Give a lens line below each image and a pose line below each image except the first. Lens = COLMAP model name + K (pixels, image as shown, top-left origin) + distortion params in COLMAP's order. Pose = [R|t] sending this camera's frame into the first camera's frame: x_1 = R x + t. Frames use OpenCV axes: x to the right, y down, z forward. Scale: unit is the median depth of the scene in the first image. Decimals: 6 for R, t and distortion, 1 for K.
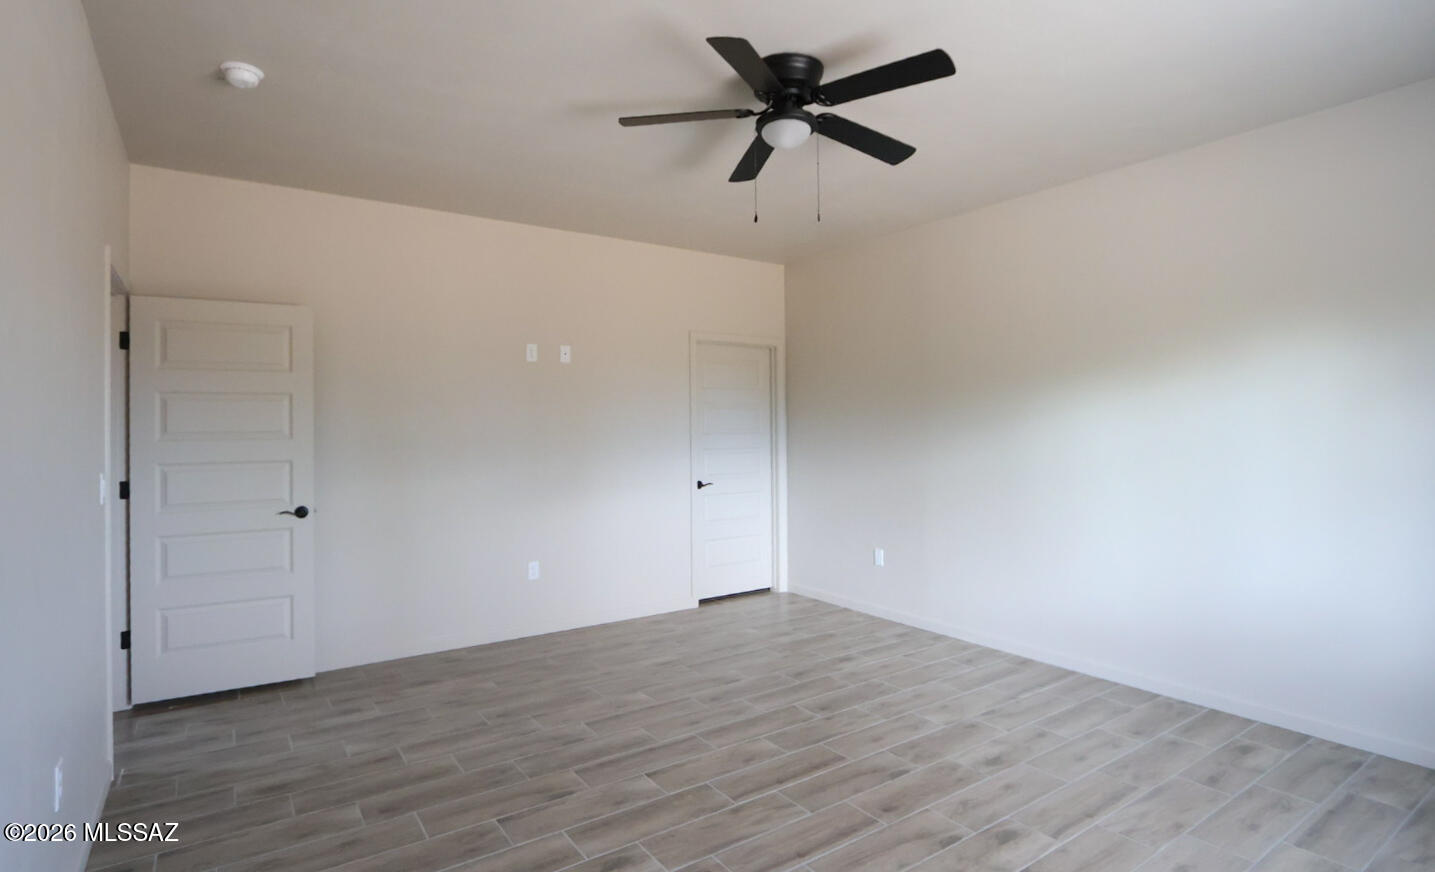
lens RADIAL K [[736.5, 0, 716.9], [0, 736.5, 424.5], [0, 0, 1]] dist [0.007019, 0.000647]
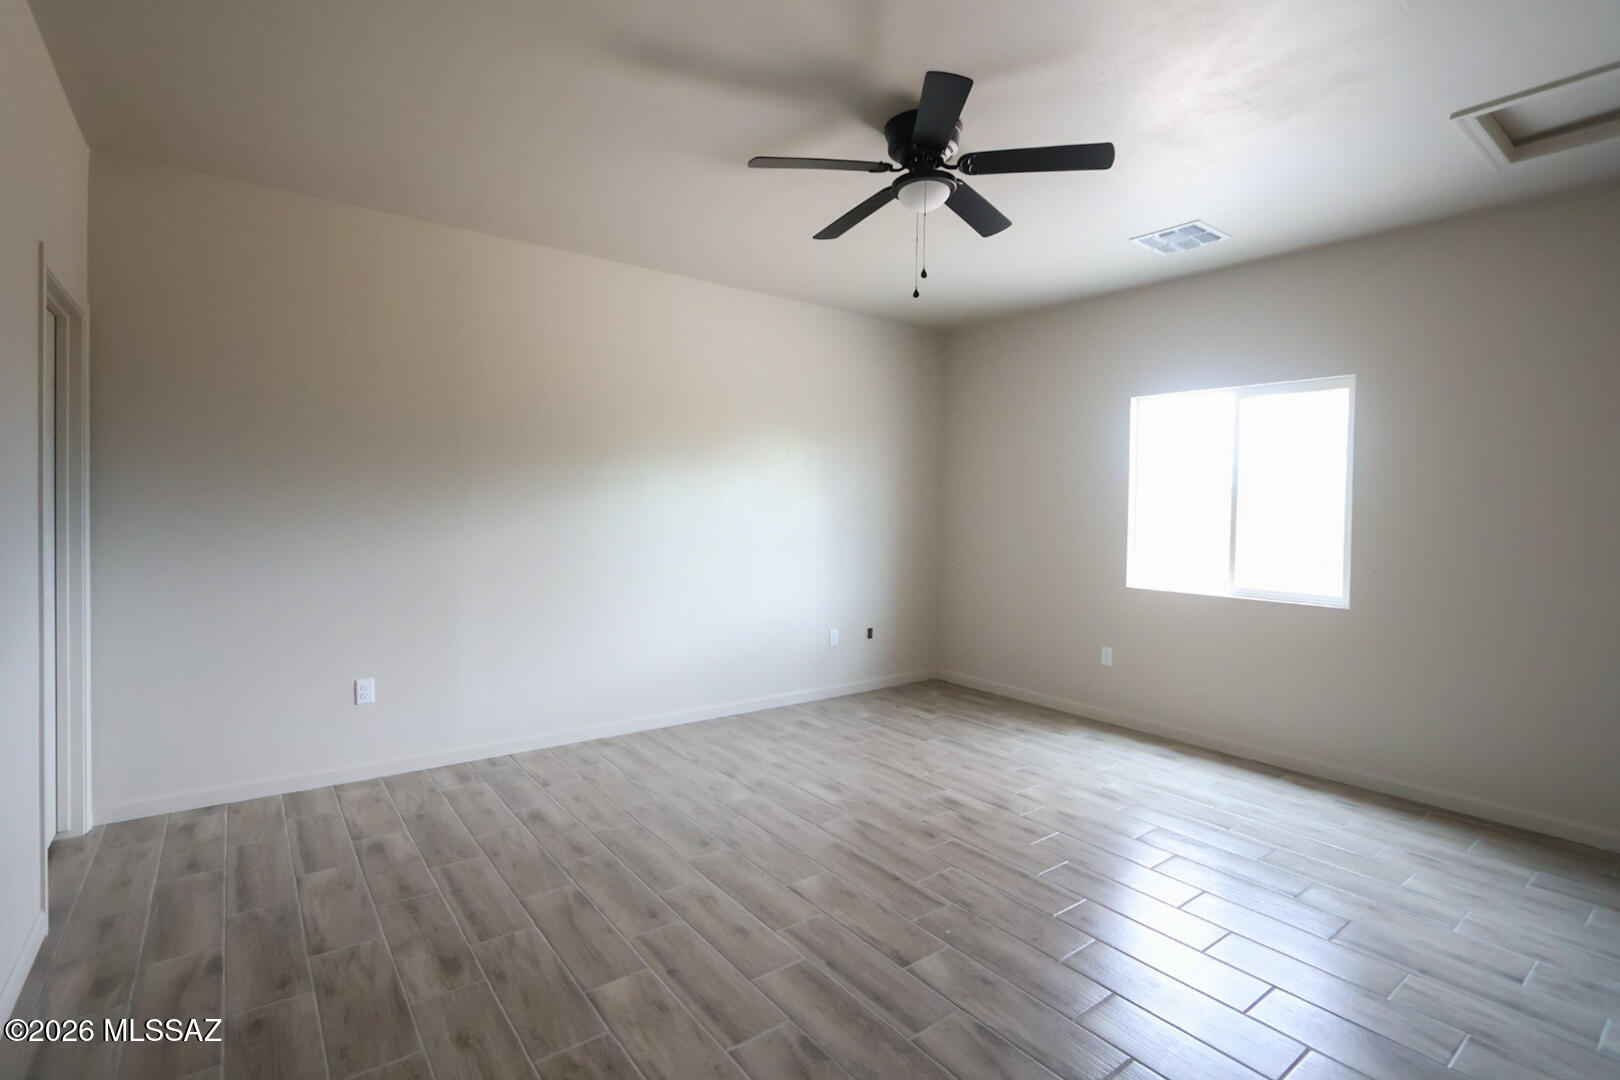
lens RADIAL K [[755.5, 0, 802.3], [0, 755.5, 553.7], [0, 0, 1]] dist [-0.005138, 0.000541]
pose [[-0.045571, -0.052020, 0.997606, -0.717672], [-0.024908, 0.998392, 0.050923, 0.021761], [-0.998651, -0.022528, -0.046793, 0.995985]]
